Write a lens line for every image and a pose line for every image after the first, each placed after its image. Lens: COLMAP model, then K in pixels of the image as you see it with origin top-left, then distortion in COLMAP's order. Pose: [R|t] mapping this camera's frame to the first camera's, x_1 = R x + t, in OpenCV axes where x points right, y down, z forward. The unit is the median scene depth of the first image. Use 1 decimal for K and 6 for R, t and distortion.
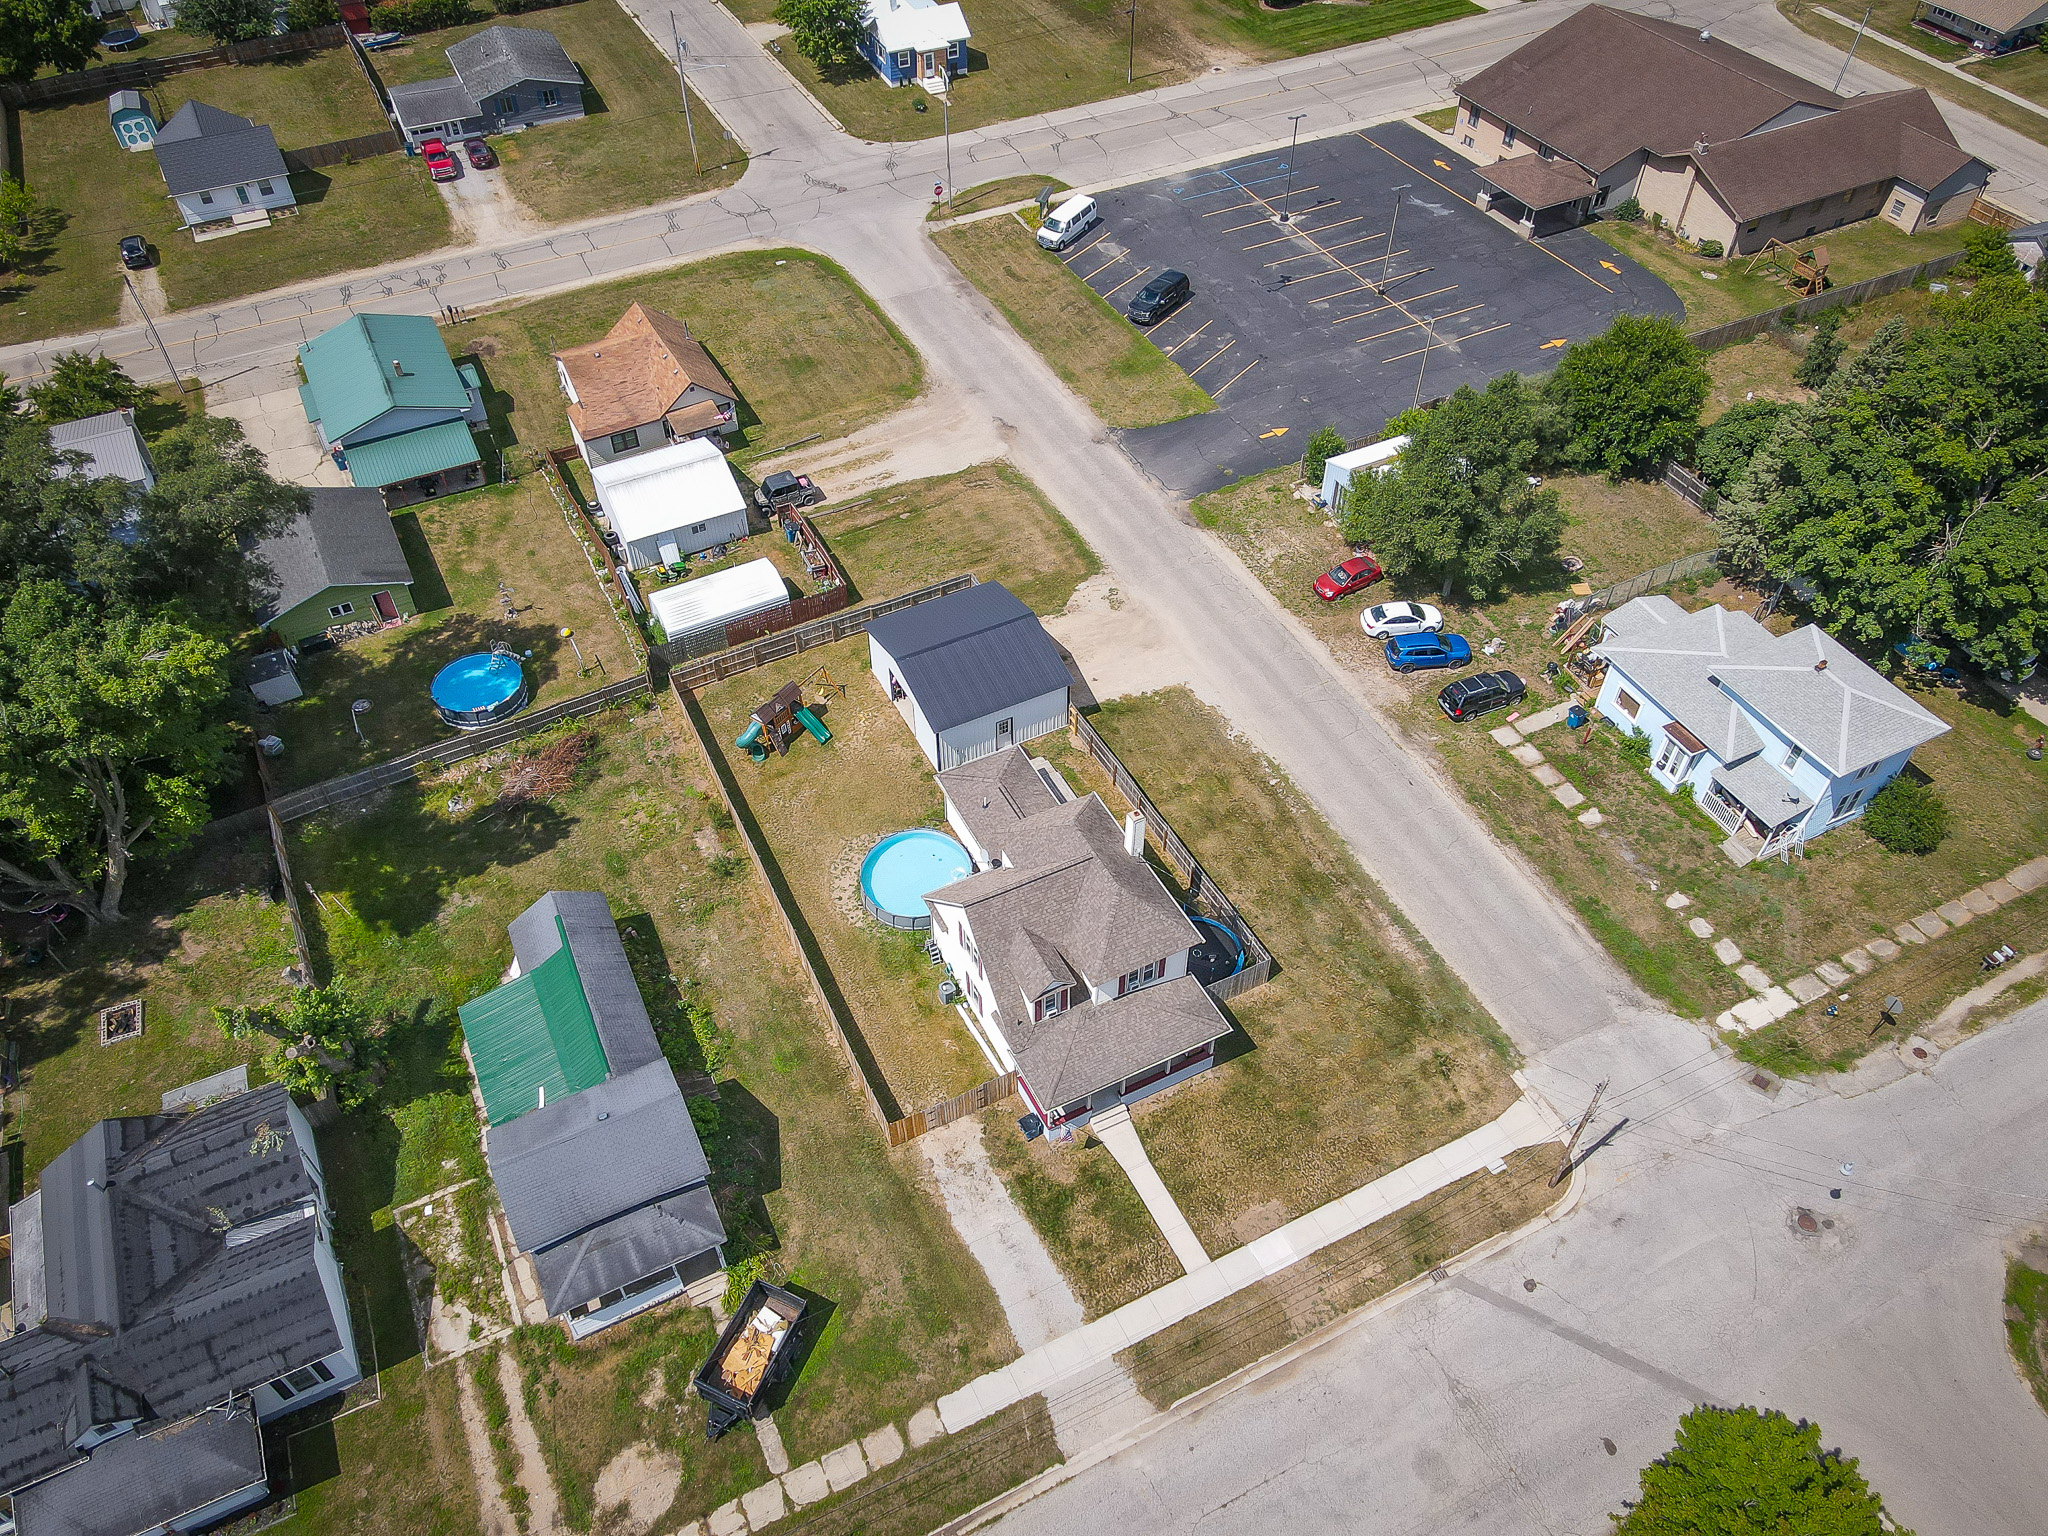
lens RADIAL K [[1497.6, 0, 997.0], [0, 1497.6, 767.8], [0, 0, 1]] dist [-0.003939, 0.028403]
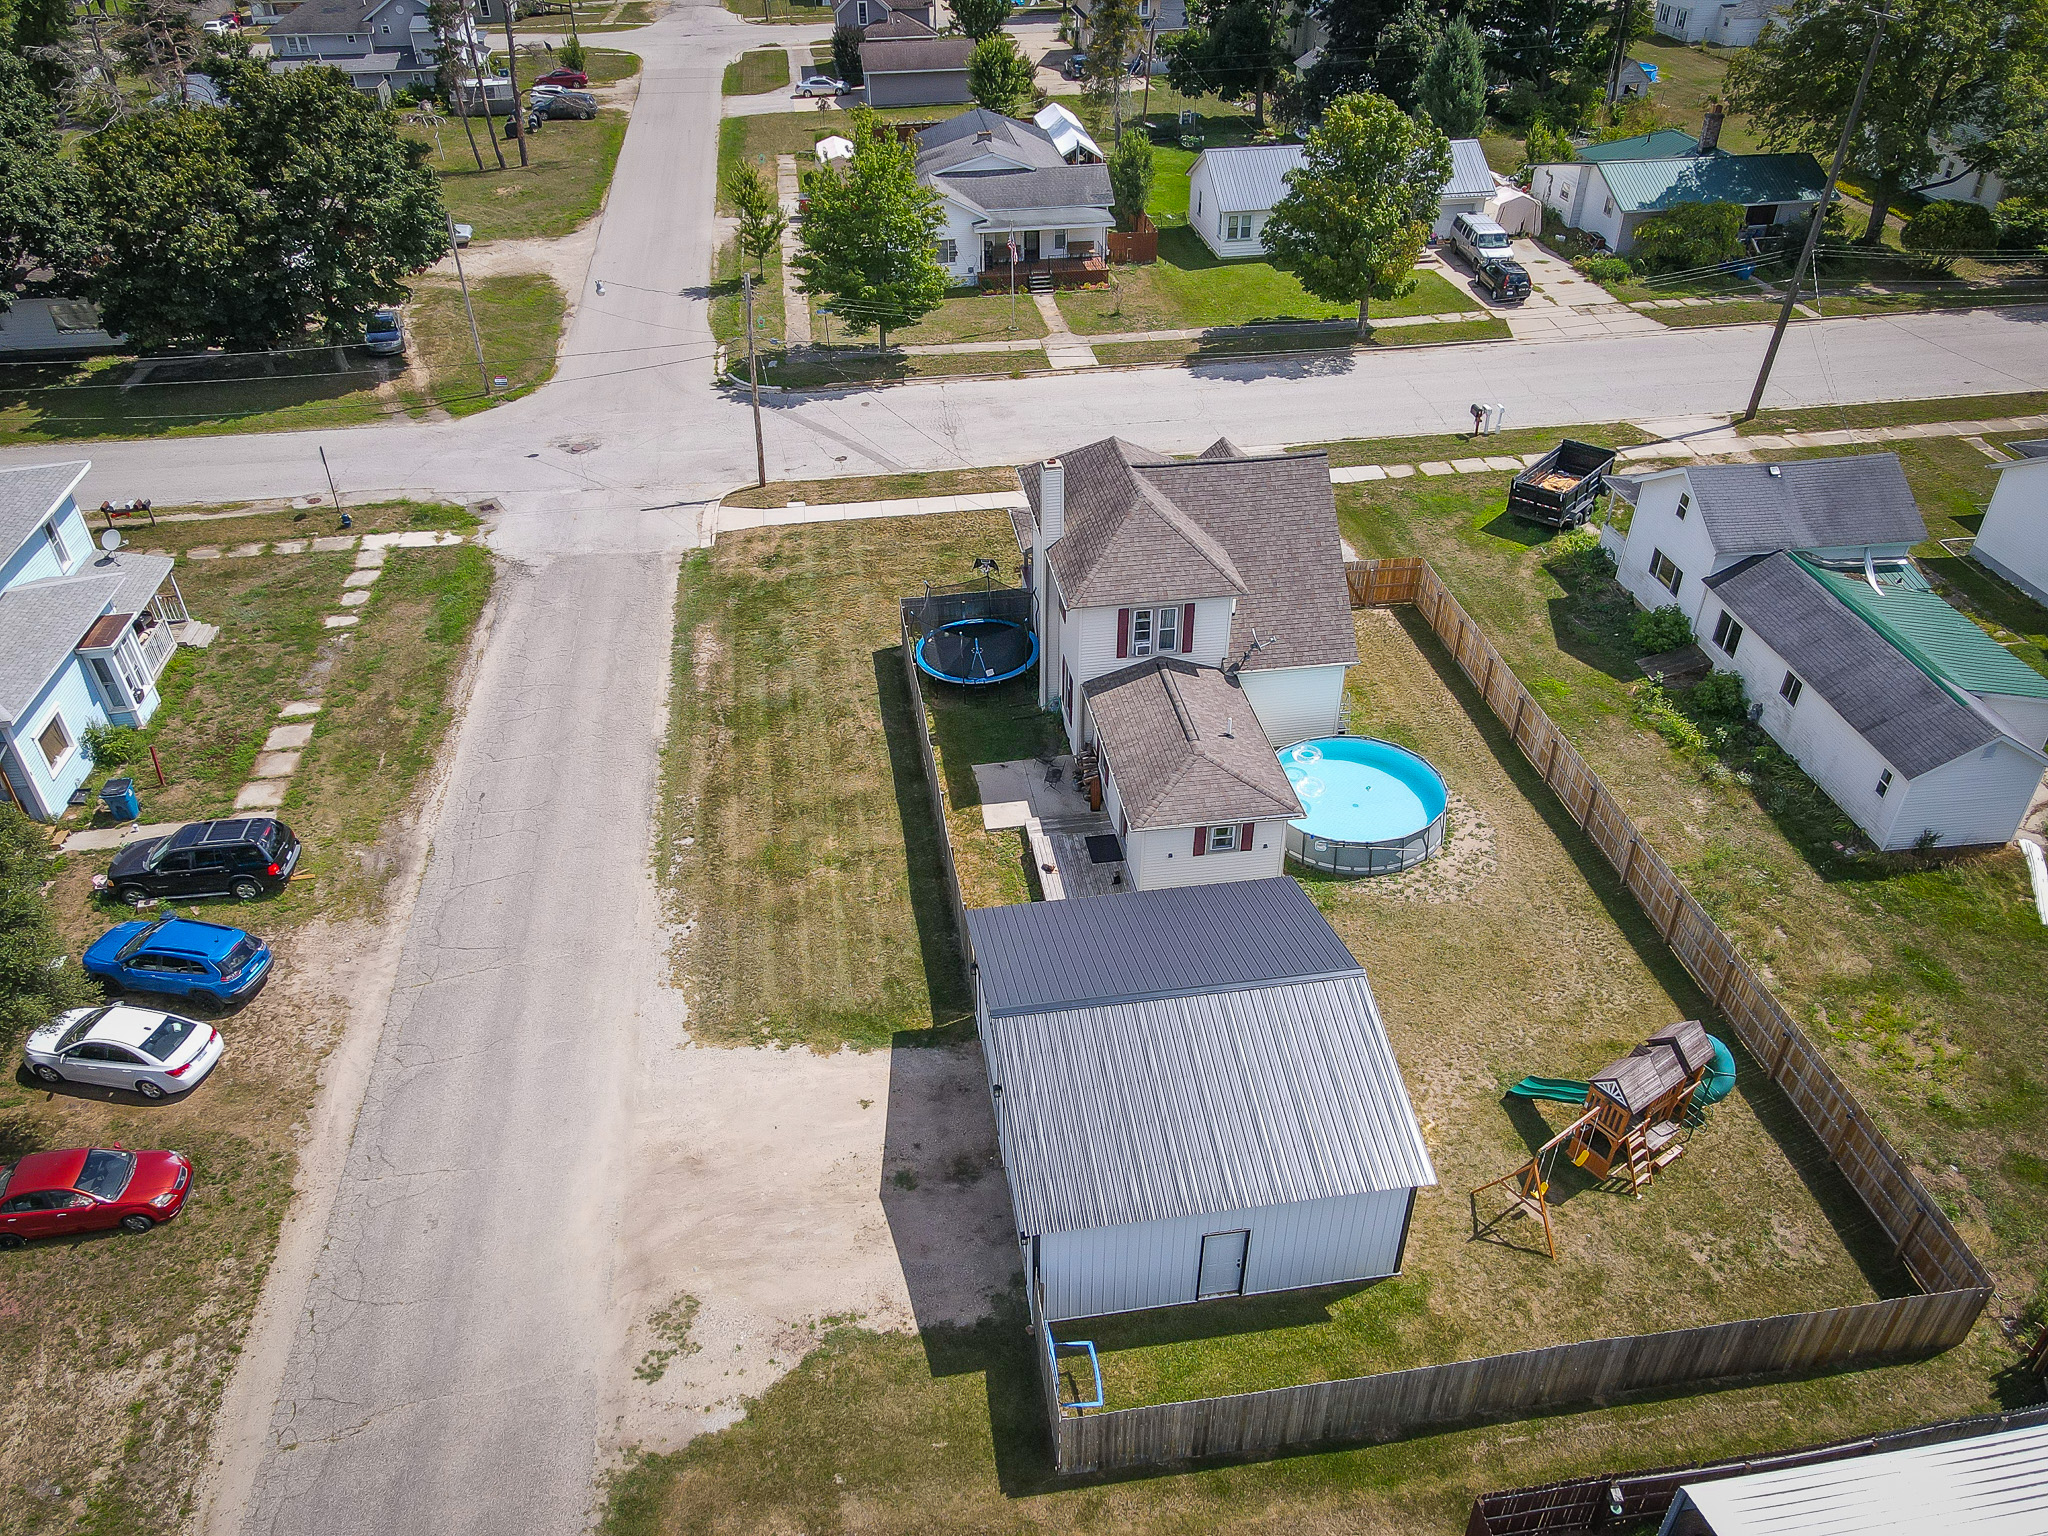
lens RADIAL K [[1498.5, 0, 1013.5], [0, 1498.5, 770.2], [0, 0, 1]] dist [0.000193, 0.025534]
pose [[-0.951512, -0.155901, 0.265180, -0.086519], [0.240272, 0.161619, 0.957156, -0.564064], [-0.192080, 0.974461, -0.116324, 1.137894]]
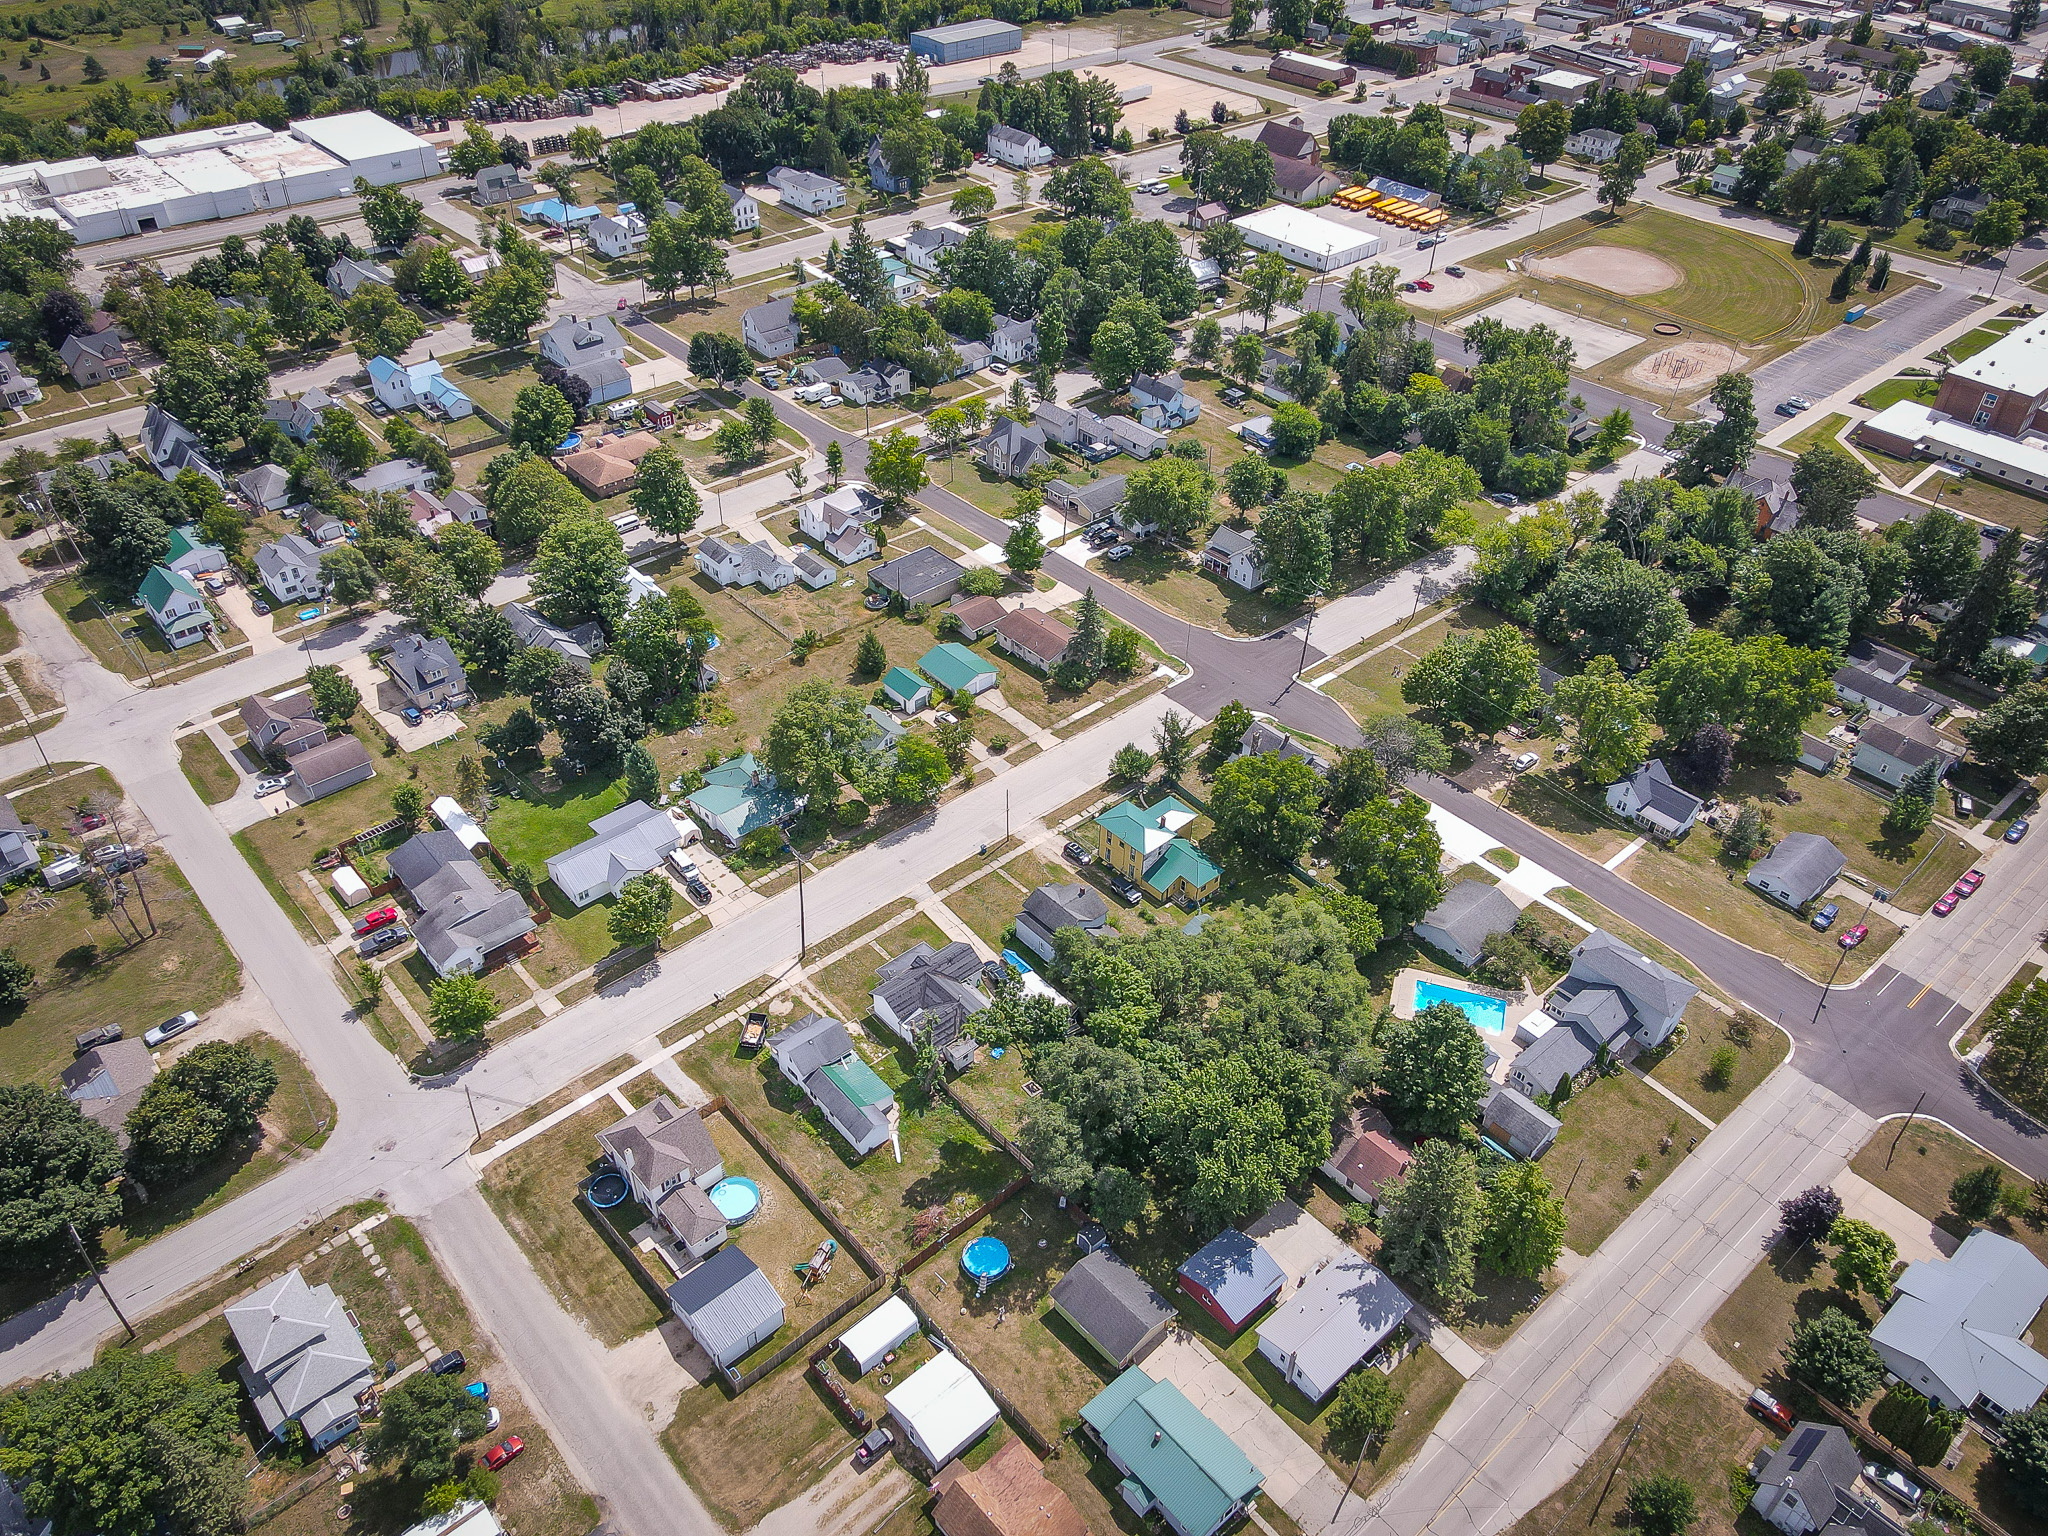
lens RADIAL K [[1448.2, 0, 1024.0], [0, 1448.2, 768.0], [0, 0, 1]] dist [0.008476, 0.012243]
pose [[-0.961168, 0.163128, -0.222586, -0.097327], [-0.207301, 0.105608, 0.972560, -2.320606], [0.182159, 0.980936, -0.067690, 0.618152]]
